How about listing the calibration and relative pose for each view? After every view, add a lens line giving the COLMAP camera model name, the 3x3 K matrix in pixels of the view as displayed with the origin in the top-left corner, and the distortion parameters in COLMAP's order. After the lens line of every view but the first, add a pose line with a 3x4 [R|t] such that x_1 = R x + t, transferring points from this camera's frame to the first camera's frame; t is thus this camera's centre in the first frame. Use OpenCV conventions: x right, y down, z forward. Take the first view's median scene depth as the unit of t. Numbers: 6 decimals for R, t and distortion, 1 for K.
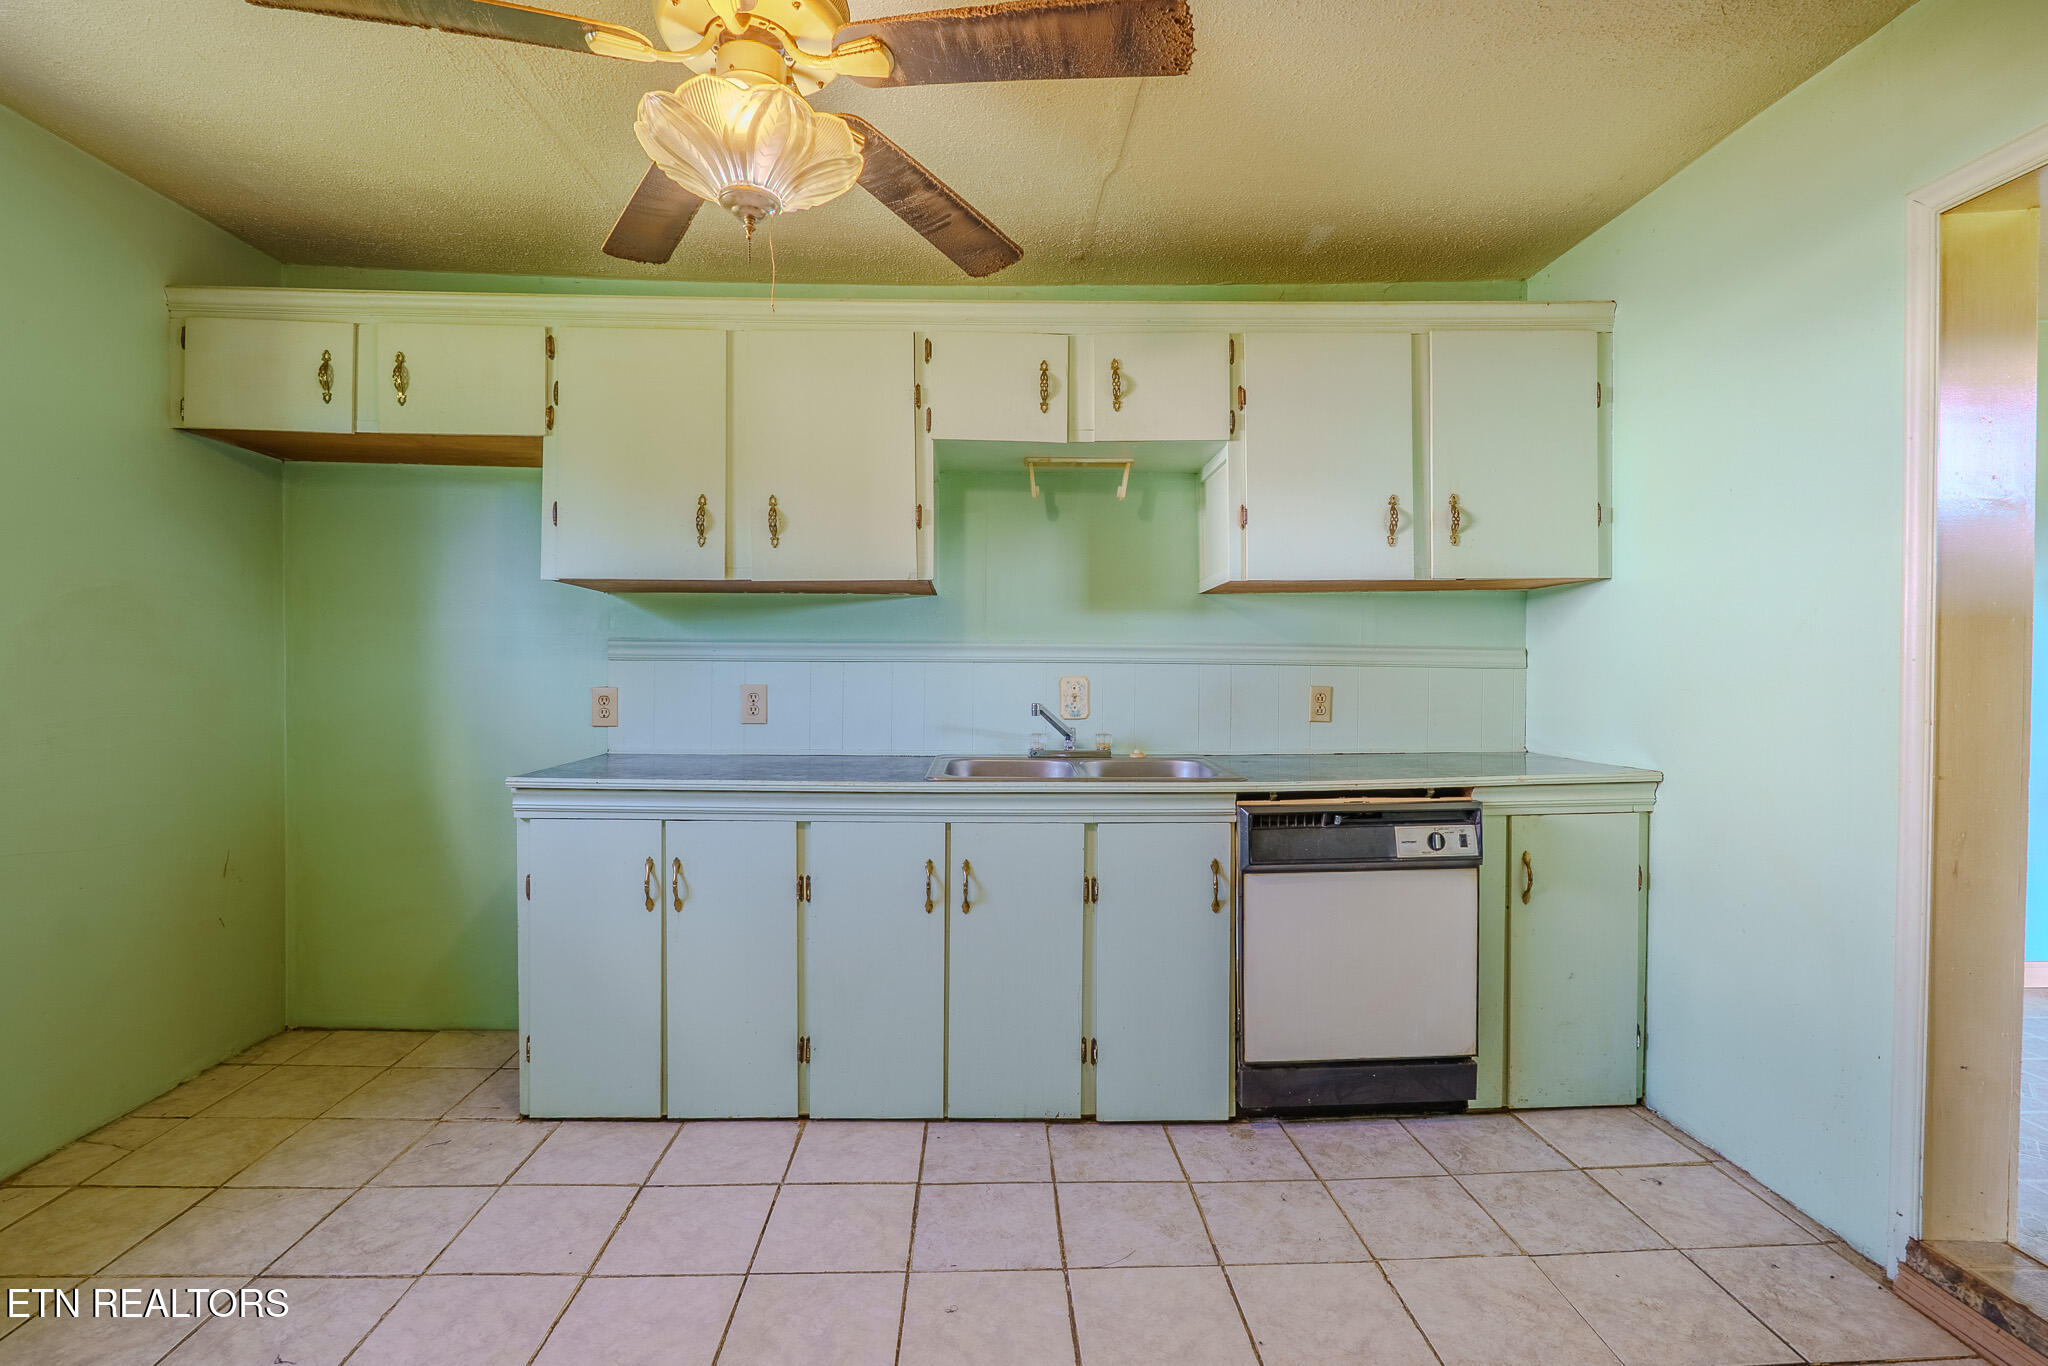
lens RADIAL K [[941.6, 0, 1009.9], [0, 941.6, 676.4], [0, 0, 1]] dist [-0.005429, 0.000862]
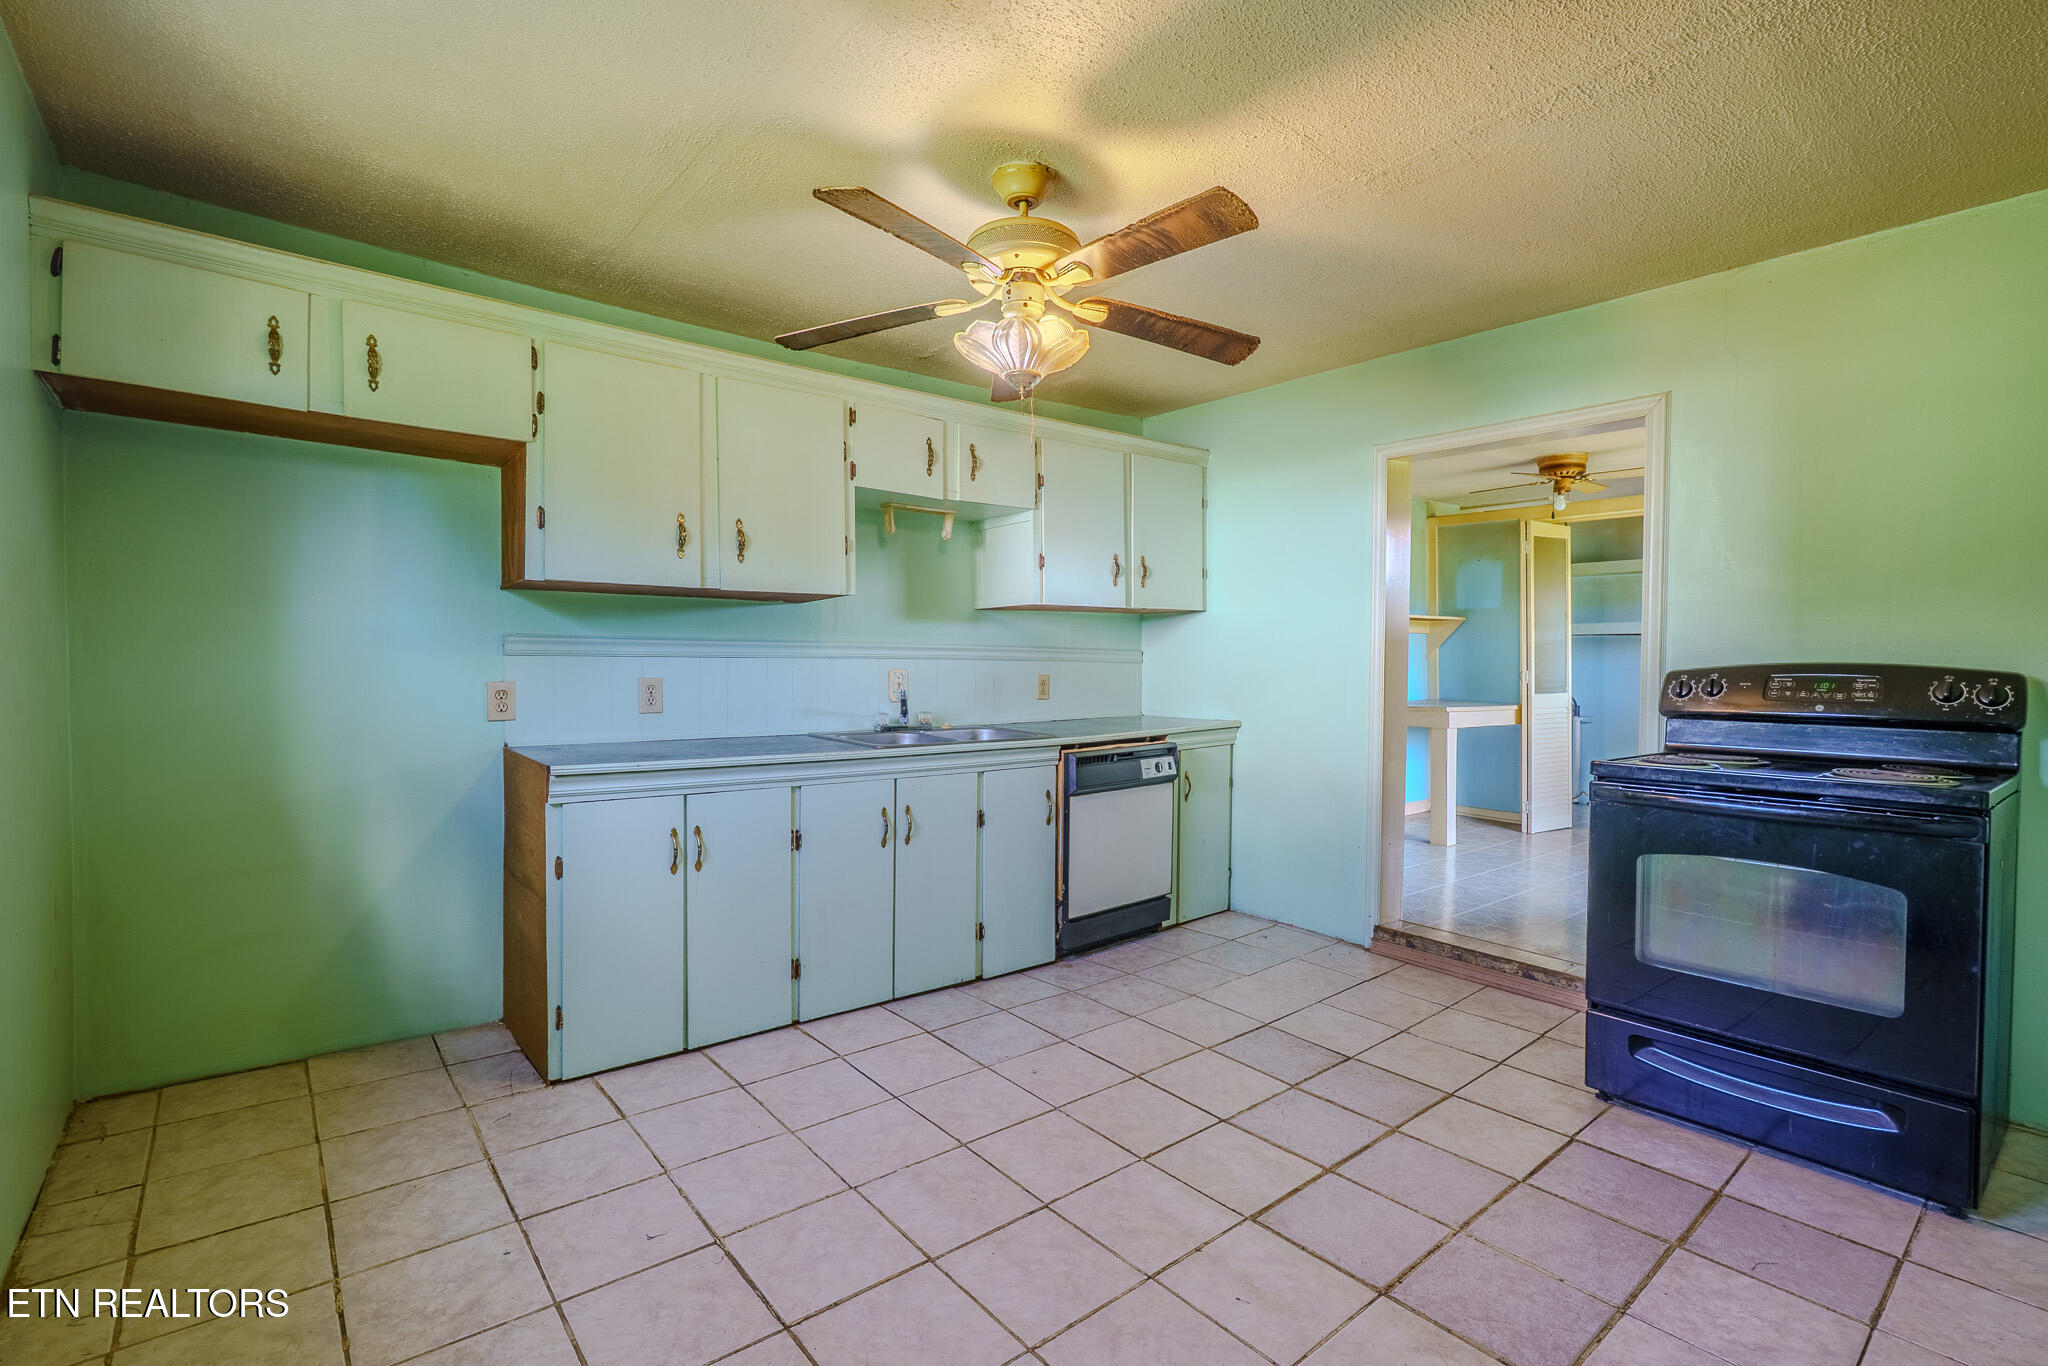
lens RADIAL K [[941.6, 0, 988.9], [0, 941.6, 670.4], [0, 0, 1]] dist [-0.005429, 0.000862]
pose [[0.803122, -0.005371, 0.595790, -0.753677], [0.001846, 0.999977, 0.006527, -0.007833], [-0.595812, -0.004143, 0.803113, -0.157259]]
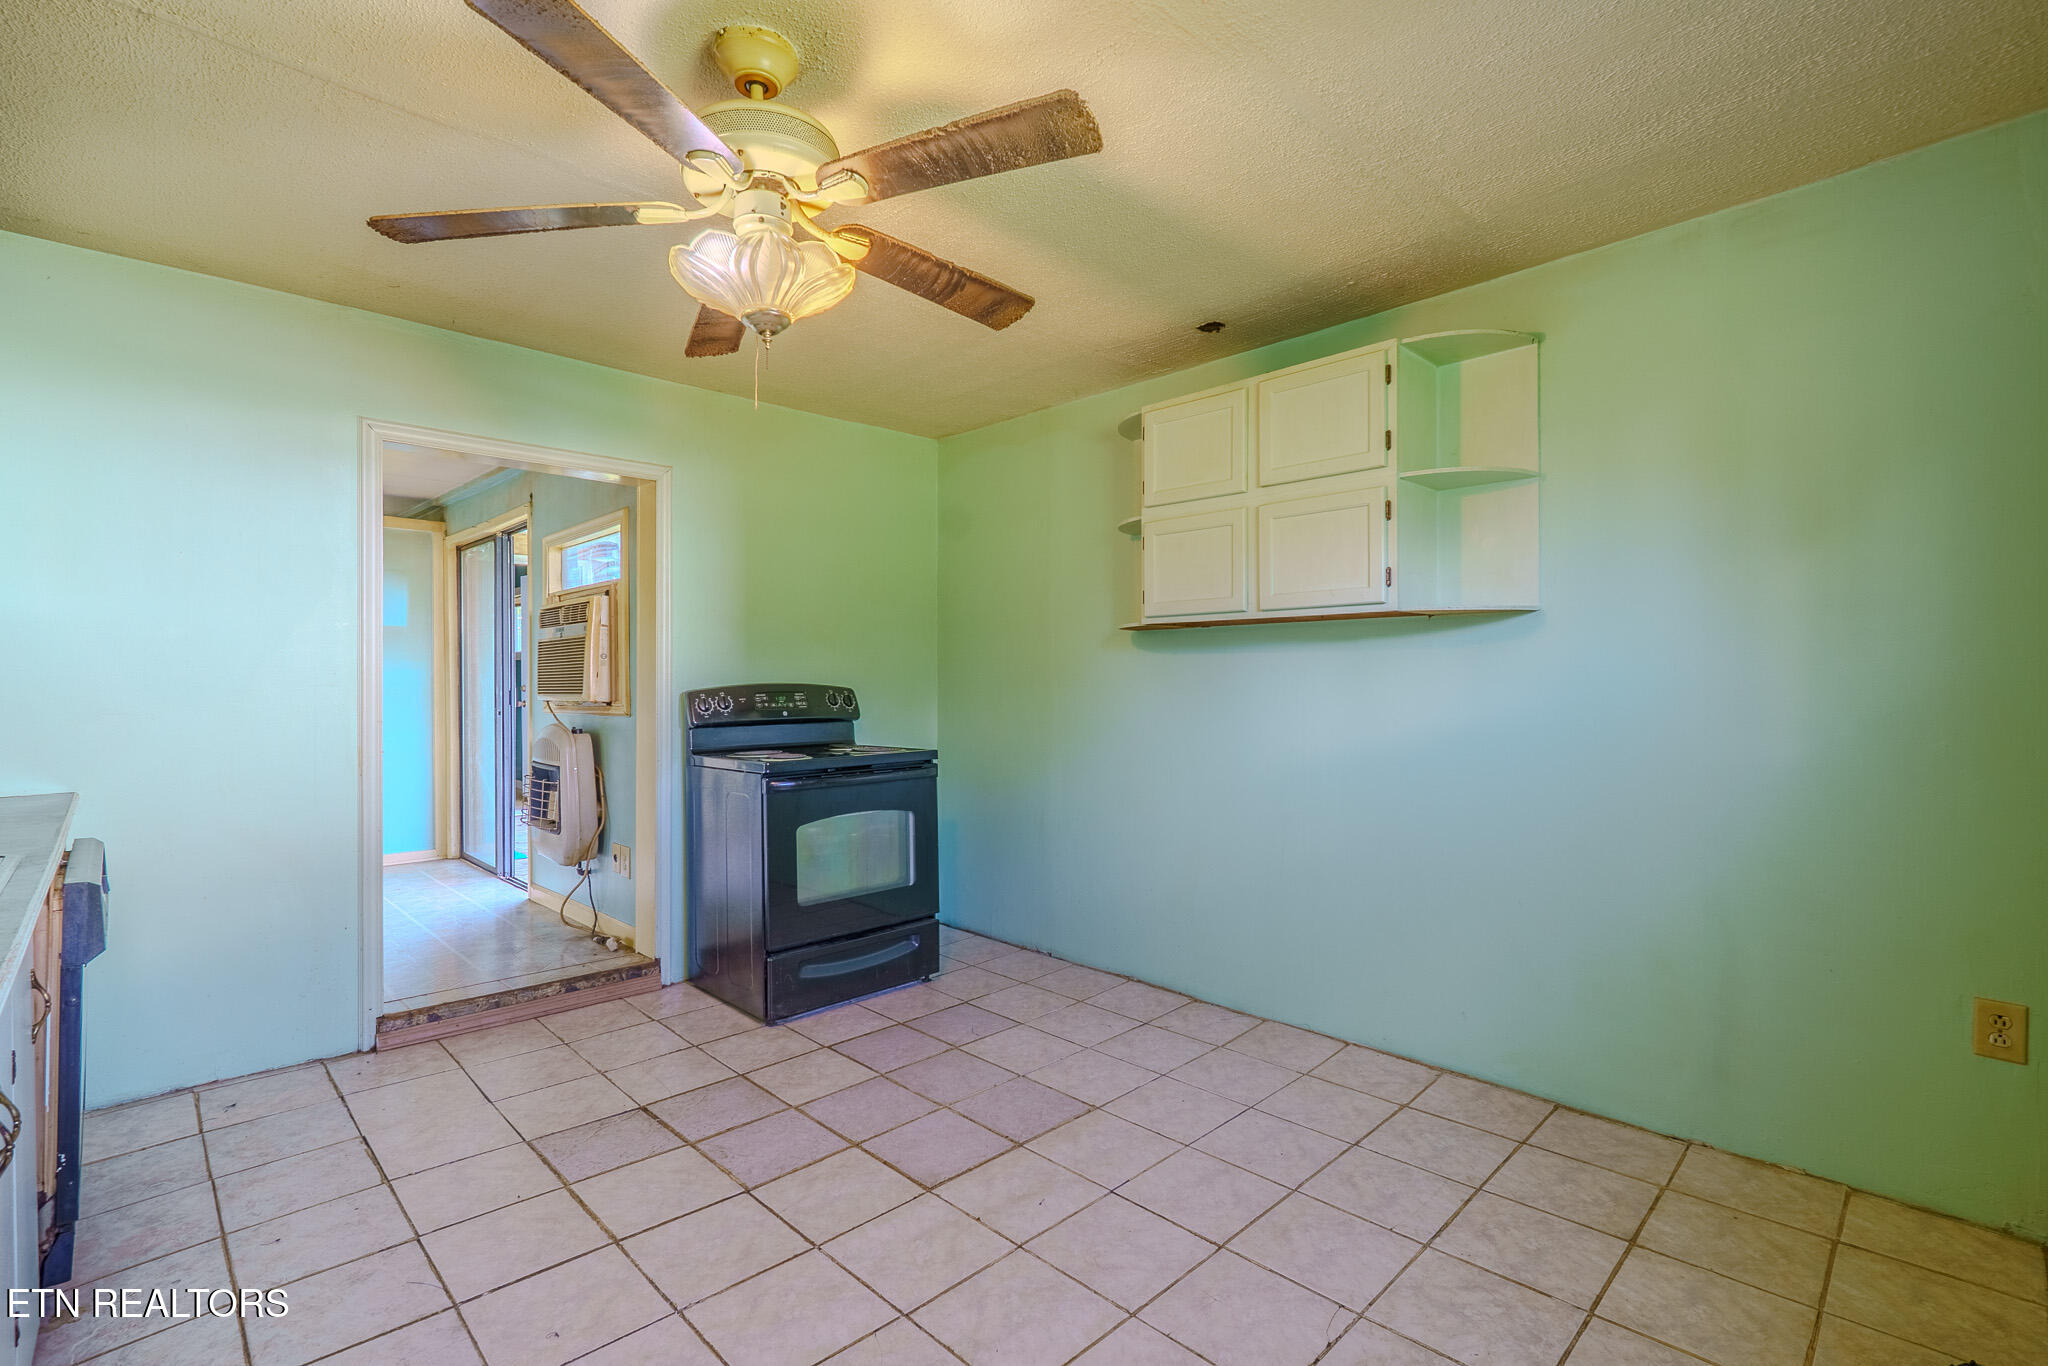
lens RADIAL K [[941.6, 0, 1037.9], [0, 941.6, 672.1], [0, 0, 1]] dist [-0.005429, 0.000862]
pose [[-0.691550, 0.005358, 0.722309, -0.816956], [0.008623, 0.999962, 0.000839, -0.024181], [-0.722277, 0.006809, -0.691570, 0.933278]]
